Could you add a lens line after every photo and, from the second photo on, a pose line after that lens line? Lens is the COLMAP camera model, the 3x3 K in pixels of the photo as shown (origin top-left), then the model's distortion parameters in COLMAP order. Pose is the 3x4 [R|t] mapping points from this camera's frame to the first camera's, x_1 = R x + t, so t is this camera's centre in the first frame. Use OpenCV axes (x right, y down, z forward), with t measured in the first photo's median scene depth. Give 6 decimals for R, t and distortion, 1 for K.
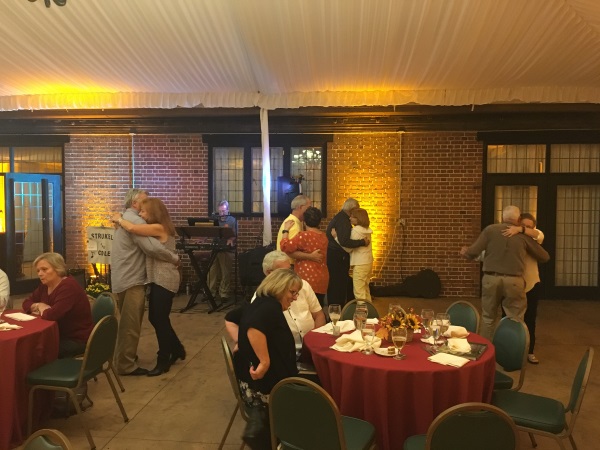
lens RADIAL K [[505.1, 0, 300.7], [0, 505.1, 223.3], [0, 0, 1]] dist [0.052859, -0.073612]
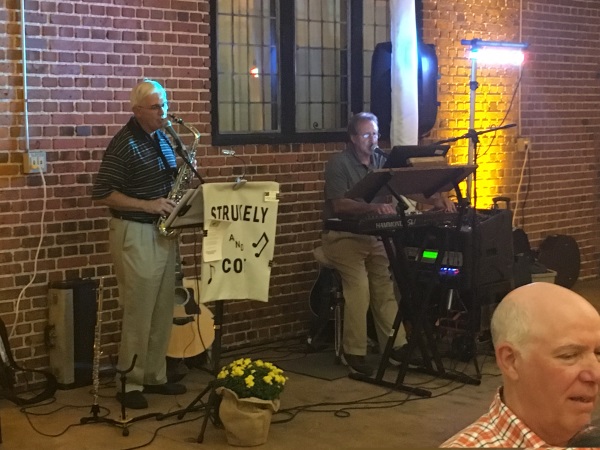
lens RADIAL K [[1169.2, 0, 301.9], [0, 1169.2, 228.1], [0, 0, 1]] dist [-0.002036, 0.000000]
pose [[0.637757, -0.085482, 0.765480, -0.780909], [0.036546, 0.996061, 0.080783, -0.019393], [-0.769370, -0.023545, 0.638369, 0.420965]]
